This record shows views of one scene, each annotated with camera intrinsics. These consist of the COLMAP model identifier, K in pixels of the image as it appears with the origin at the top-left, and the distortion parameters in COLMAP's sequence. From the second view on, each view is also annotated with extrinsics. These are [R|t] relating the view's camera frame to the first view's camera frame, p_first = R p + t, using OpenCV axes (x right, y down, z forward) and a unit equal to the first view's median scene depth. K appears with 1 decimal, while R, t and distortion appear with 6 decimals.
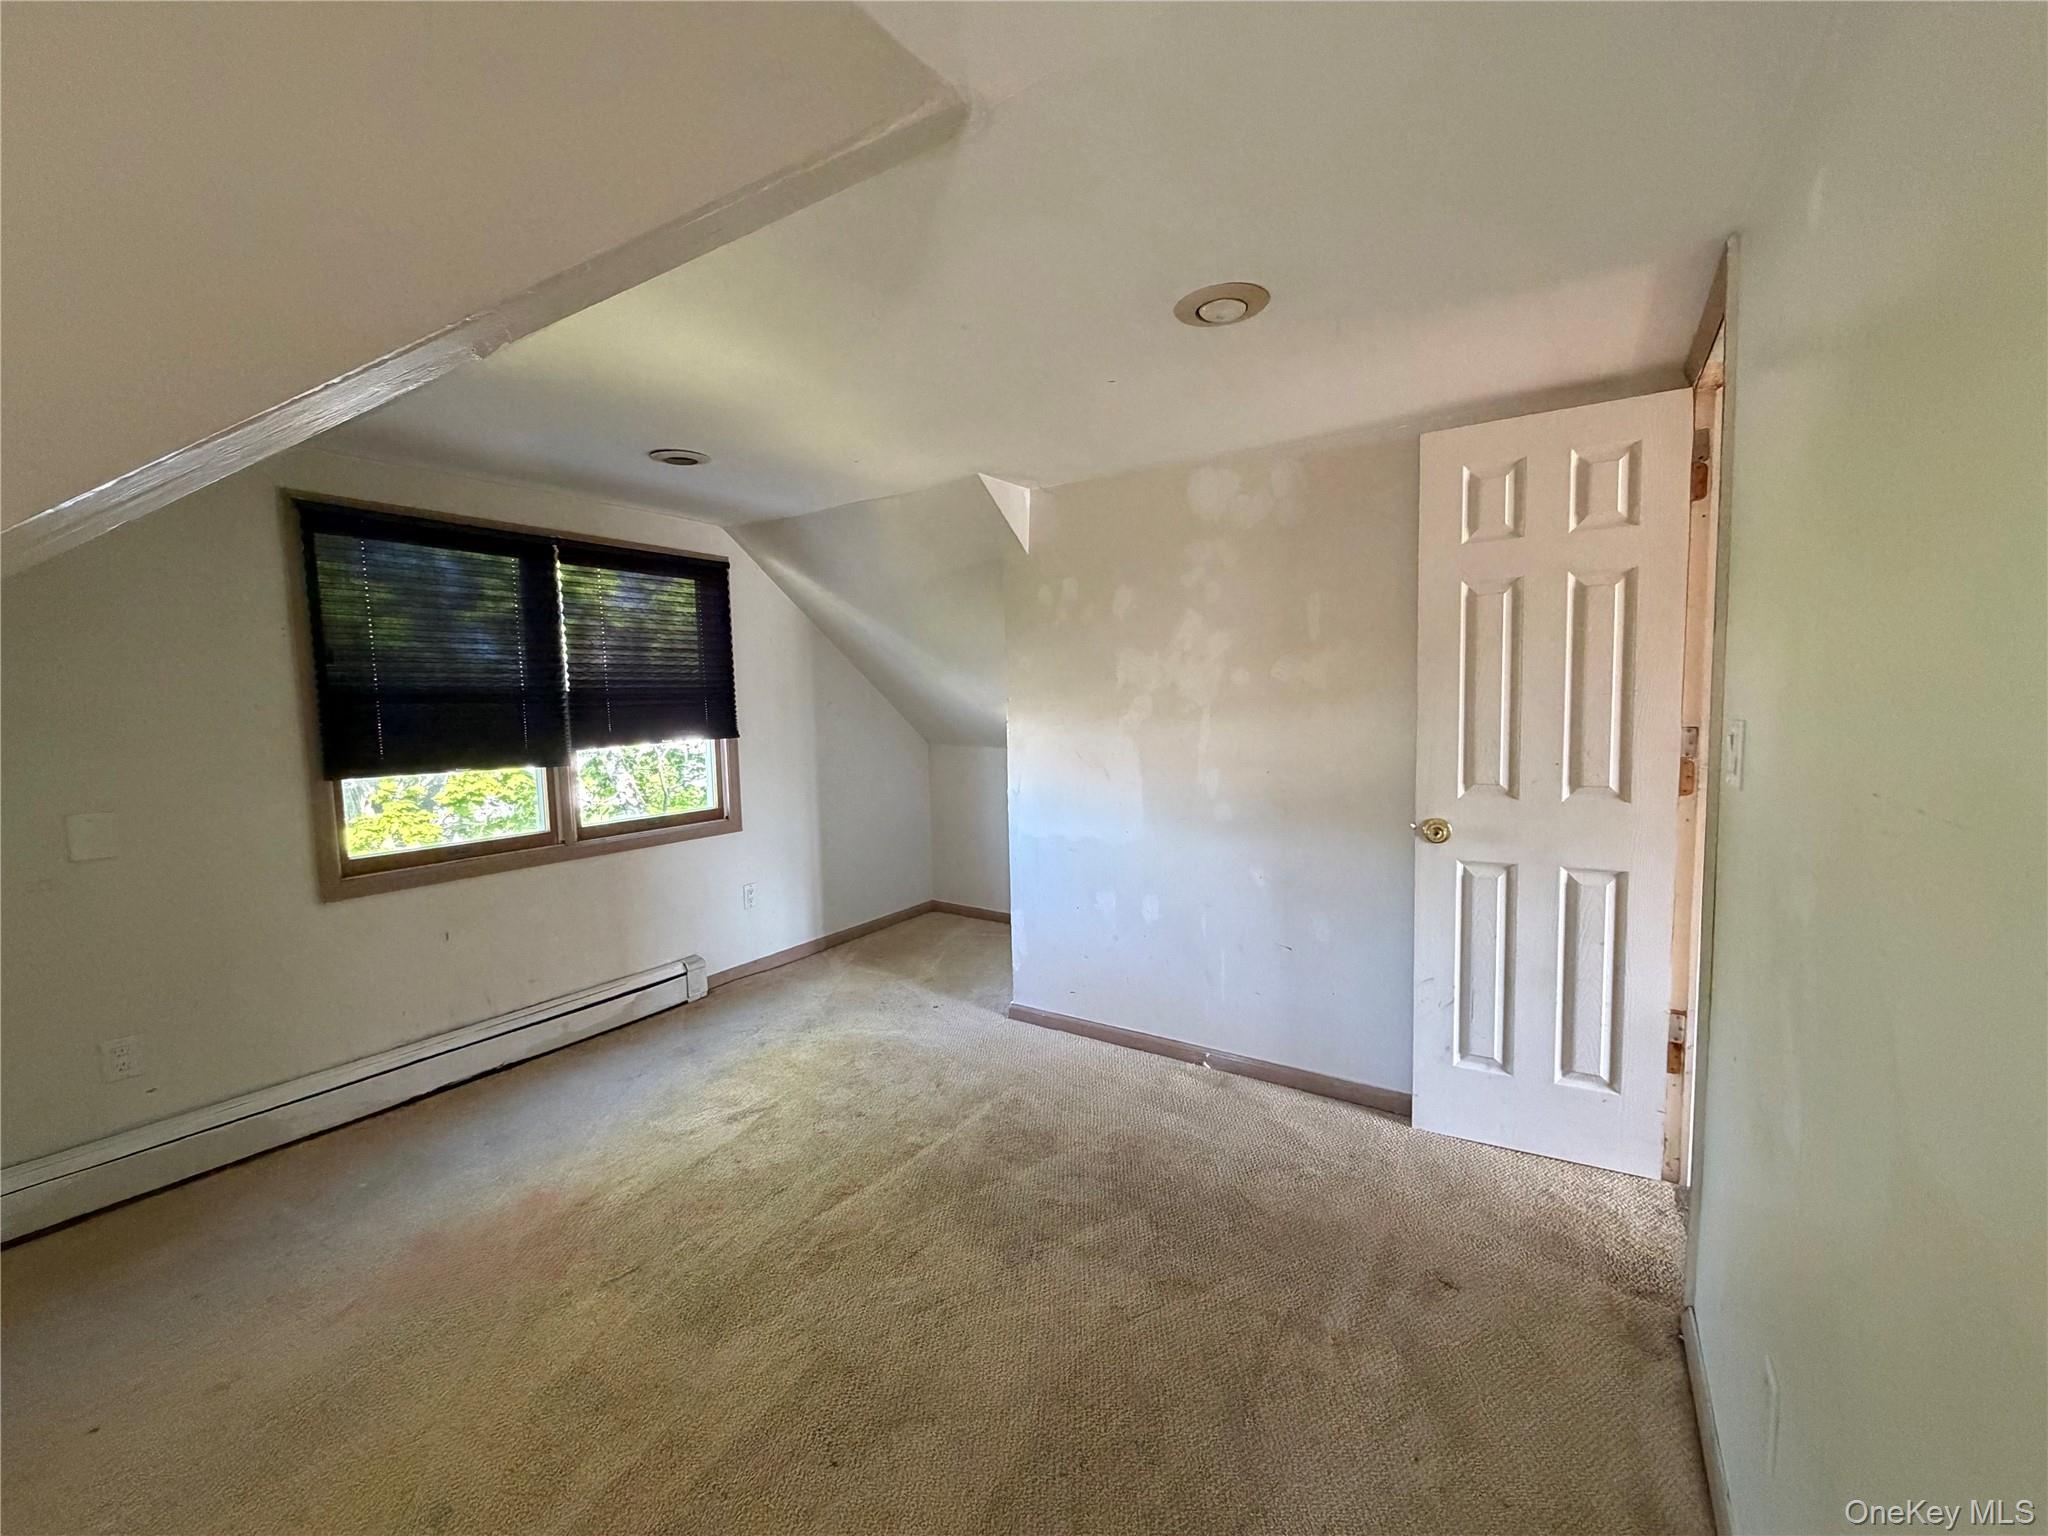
lens RADIAL K [[815.8, 0, 1015.7], [0, 815.8, 765.0], [0, 0, 1]] dist [-0.000251, -0.000319]
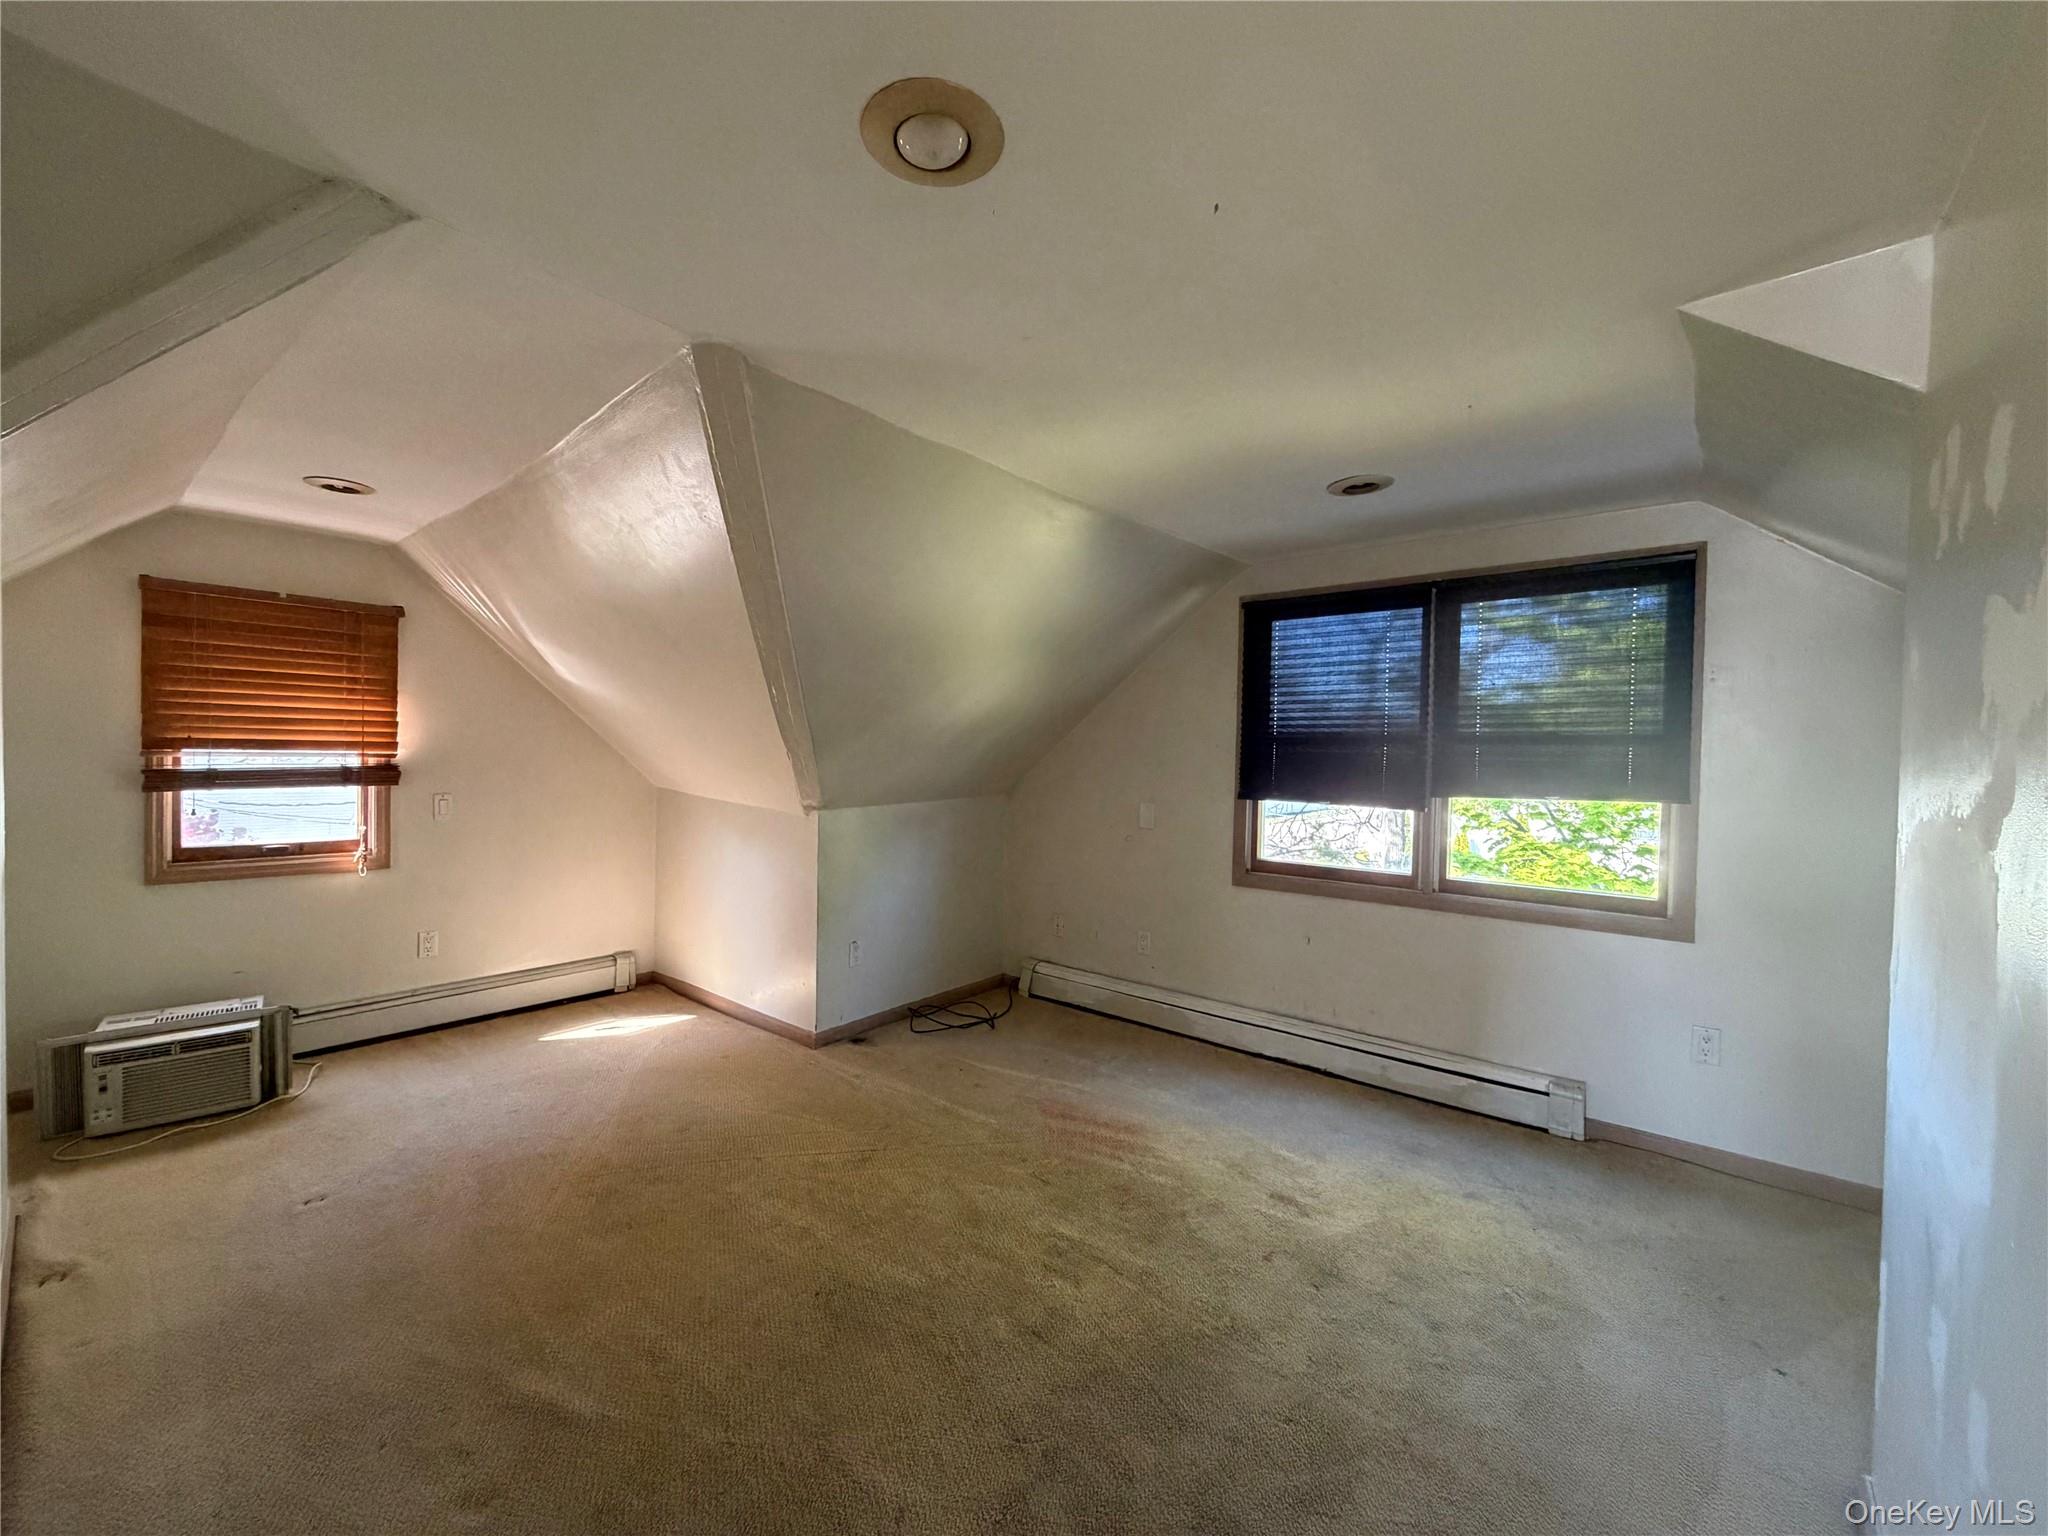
lens RADIAL K [[815.8, 0, 1015.7], [0, 815.8, 765.0], [0, 0, 1]] dist [-0.000251, -0.000319]
pose [[-0.113512, 0.032338, -0.993010, 0.513796], [-0.091810, 0.994852, 0.042892, -0.055822], [0.989286, 0.096037, -0.109958, 0.666455]]
